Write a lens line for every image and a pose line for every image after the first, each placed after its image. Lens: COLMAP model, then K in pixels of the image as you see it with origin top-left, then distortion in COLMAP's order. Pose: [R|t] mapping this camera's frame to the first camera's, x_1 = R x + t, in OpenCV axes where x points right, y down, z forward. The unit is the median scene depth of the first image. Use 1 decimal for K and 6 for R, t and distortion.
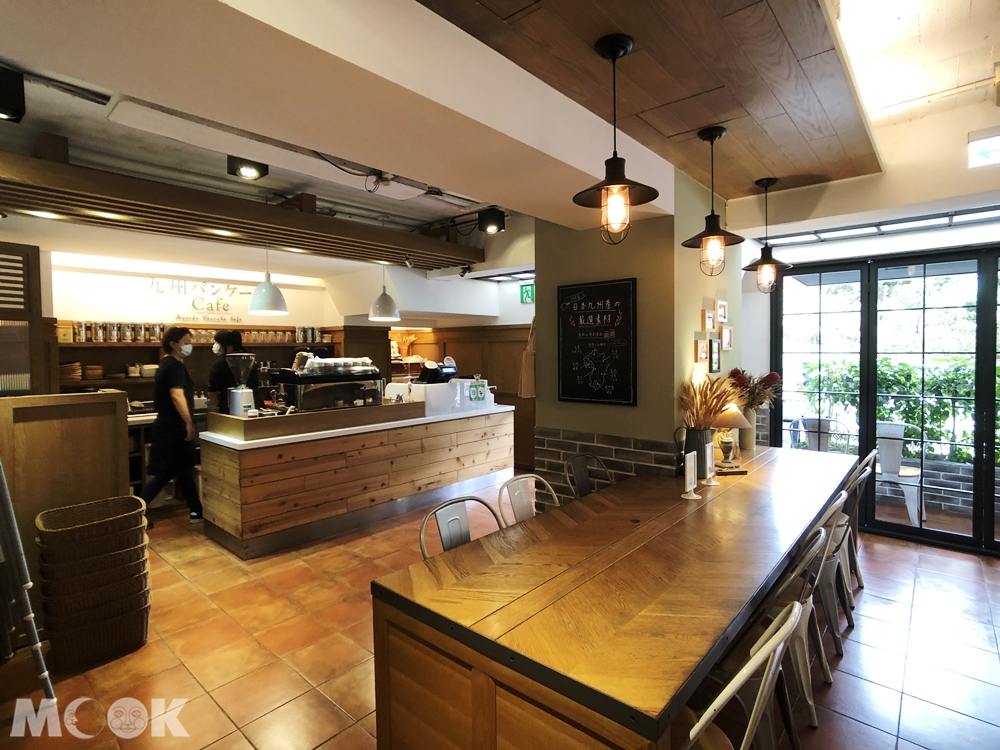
lens RADIAL K [[518.1, 0, 496.4], [0, 518.1, 369.6], [0, 0, 1]] dist [-0.026481, 0.000874]
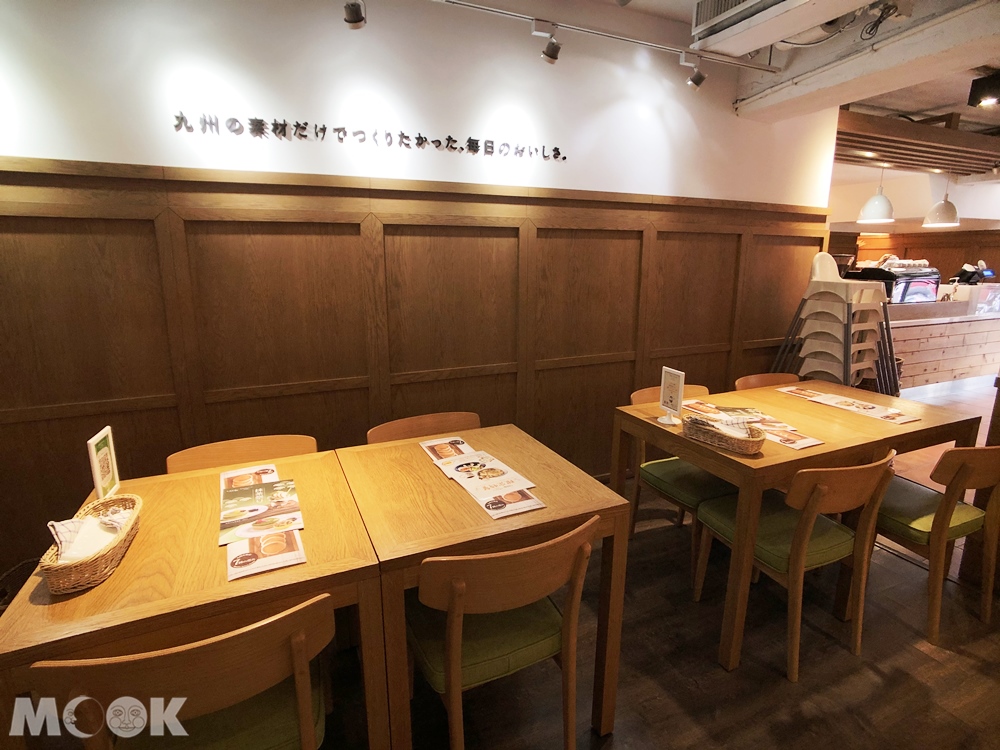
lens RADIAL K [[524.6, 0, 500.8], [0, 524.6, 352.0], [0, 0, 1]] dist [-0.038205, 0.000098]
pose [[0.912188, 0.061461, -0.405137, -0.632857], [-0.006560, 0.990752, 0.135530, 0.031330], [0.409719, -0.120971, 0.904155, -0.414403]]
